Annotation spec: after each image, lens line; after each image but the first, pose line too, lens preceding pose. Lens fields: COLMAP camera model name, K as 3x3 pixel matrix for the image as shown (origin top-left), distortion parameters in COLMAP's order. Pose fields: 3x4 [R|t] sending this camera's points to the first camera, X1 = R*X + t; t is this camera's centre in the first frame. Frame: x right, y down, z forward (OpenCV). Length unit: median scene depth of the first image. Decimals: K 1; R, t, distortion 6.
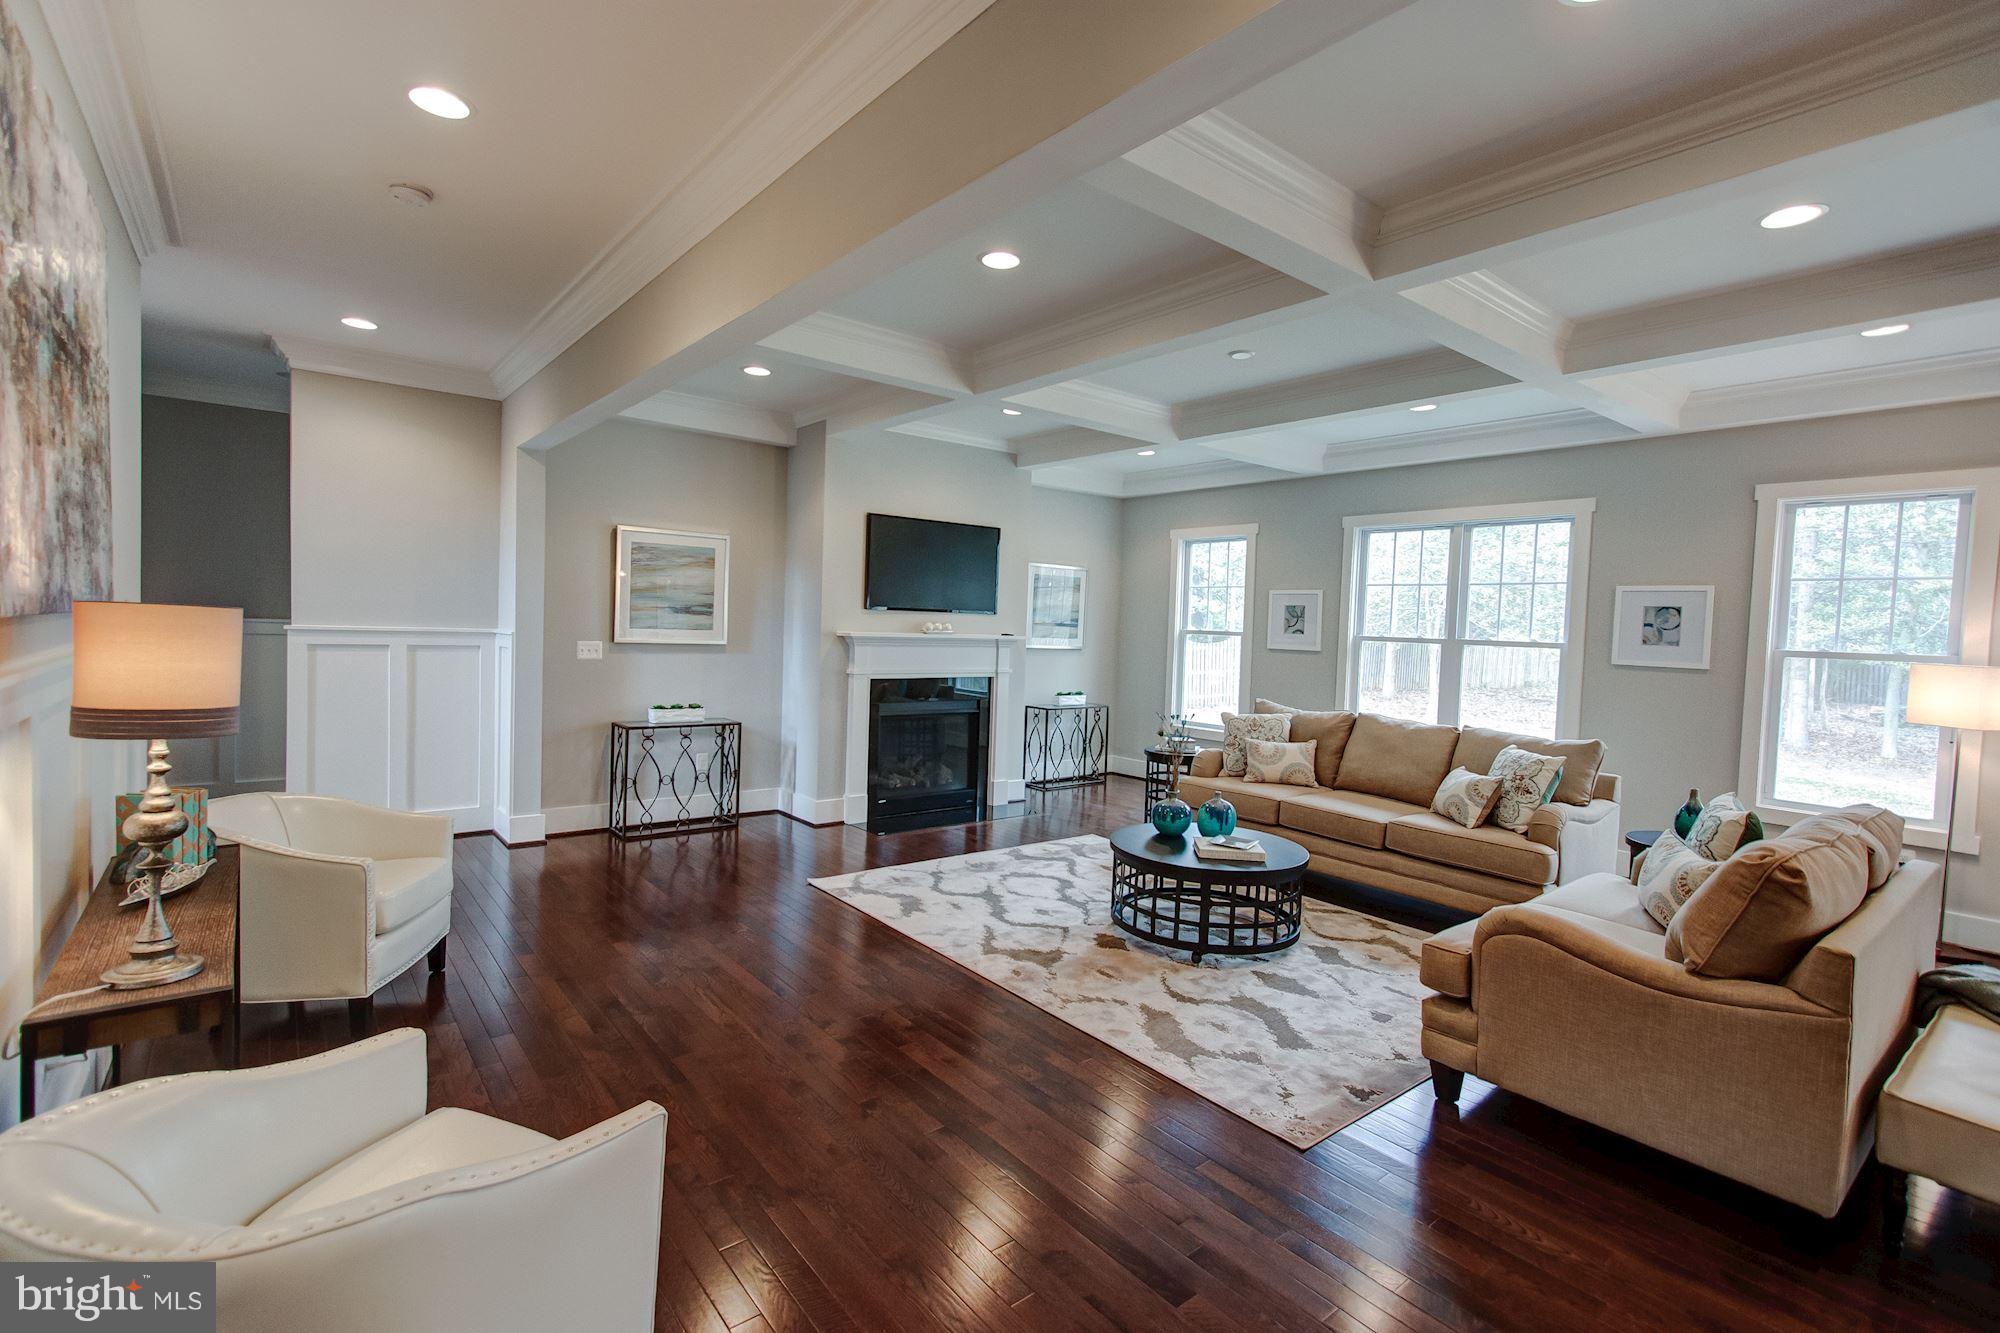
lens RADIAL K [[913.3, 0, 998.3], [0, 913.3, 658.9], [0, 0, 1]] dist [-0.001296, 0.000152]
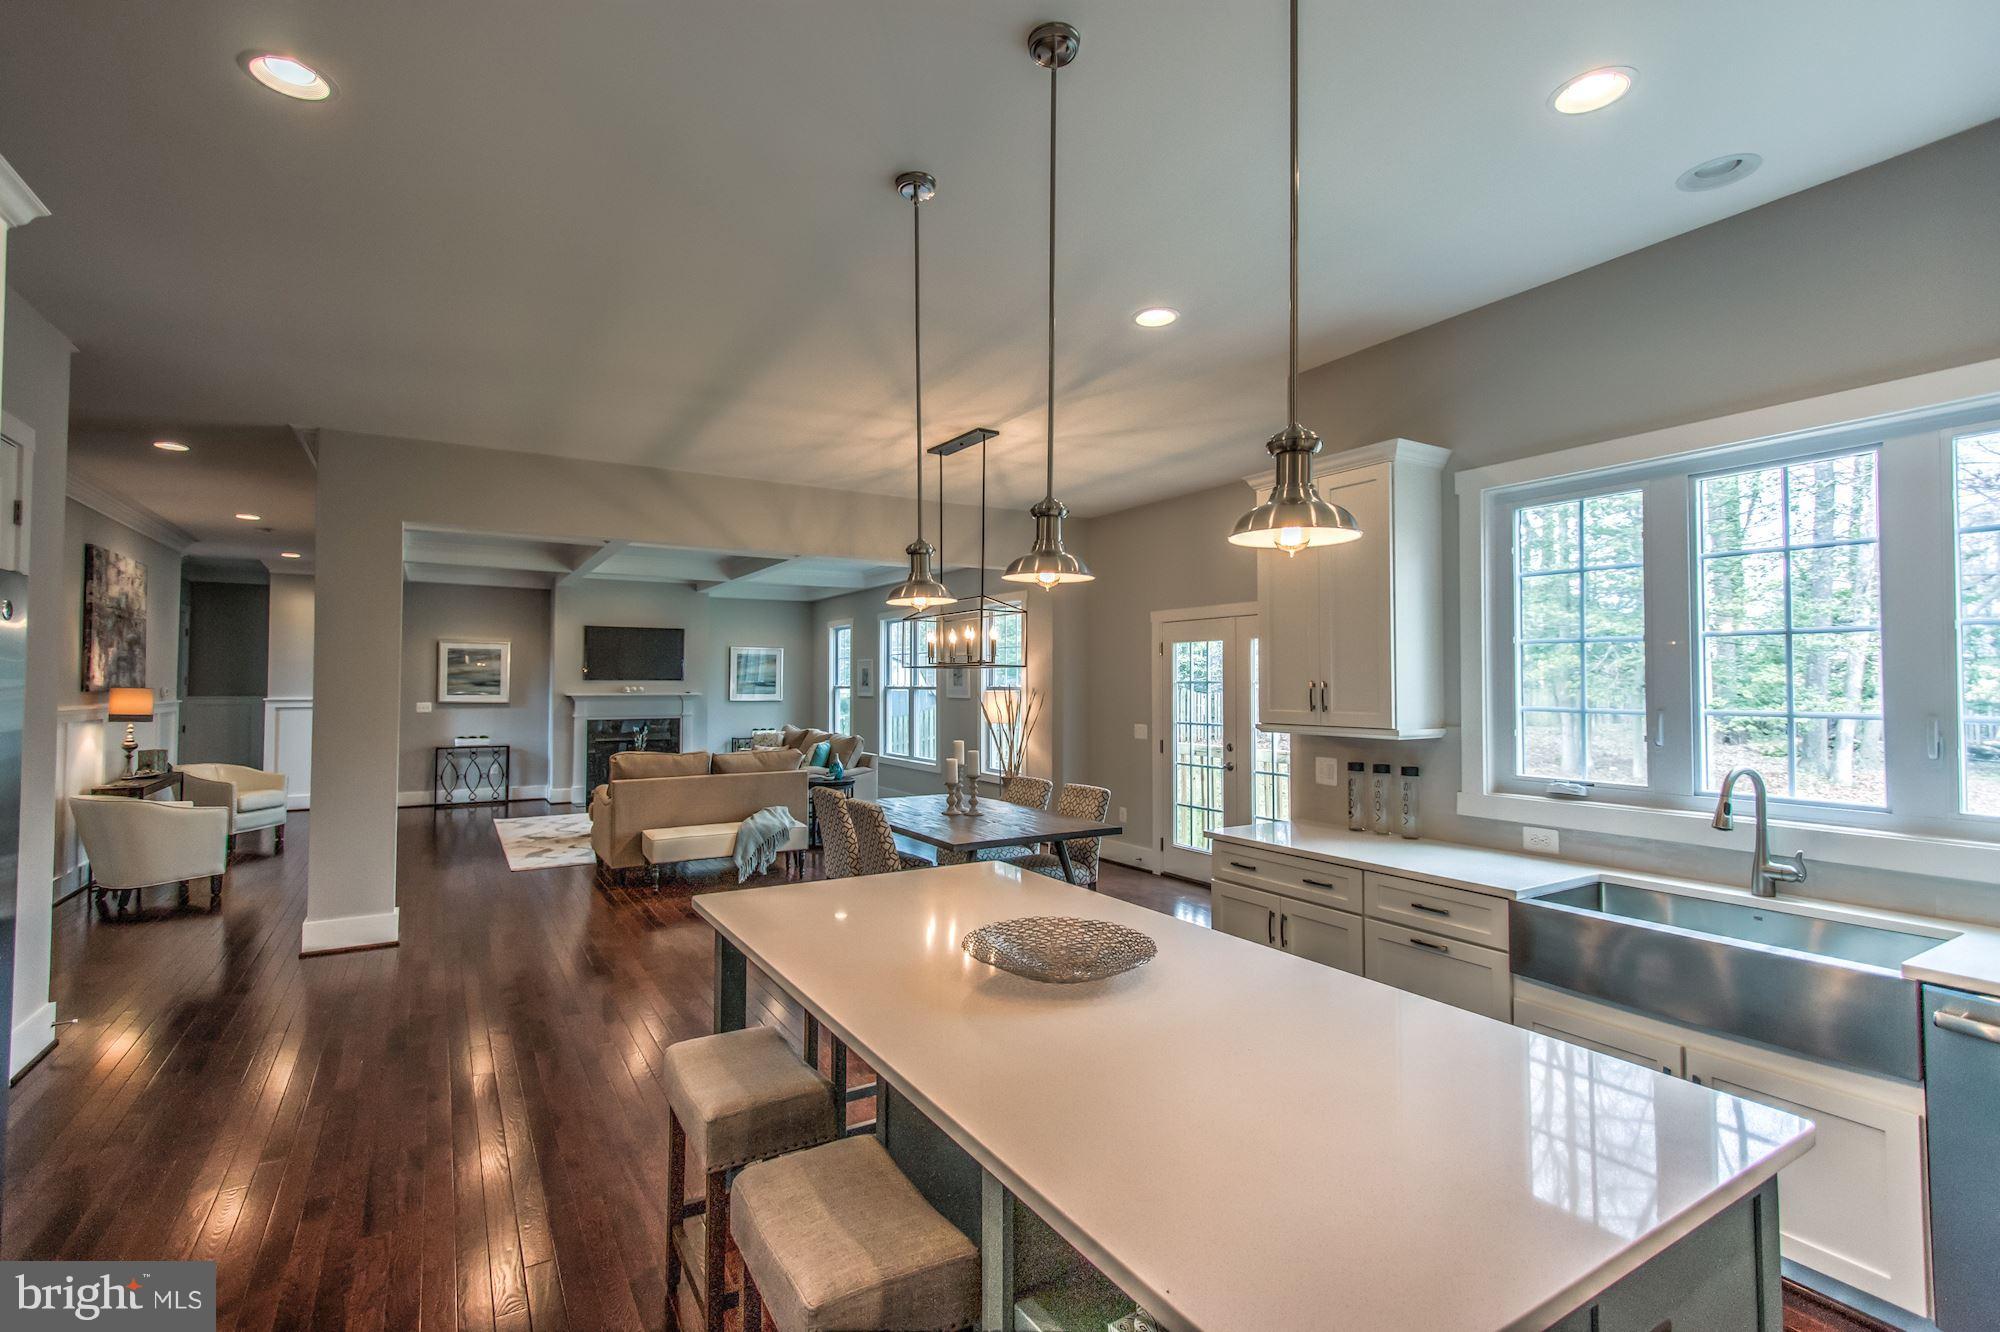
lens RADIAL K [[913.3, 0, 998.7], [0, 913.3, 664.1], [0, 0, 1]] dist [-0.001296, 0.000152]
pose [[0.991465, -0.035616, -0.125412, 0.936195], [0.027379, 0.997390, -0.066807, 0.057450], [0.127464, 0.062803, 0.989853, -0.689737]]
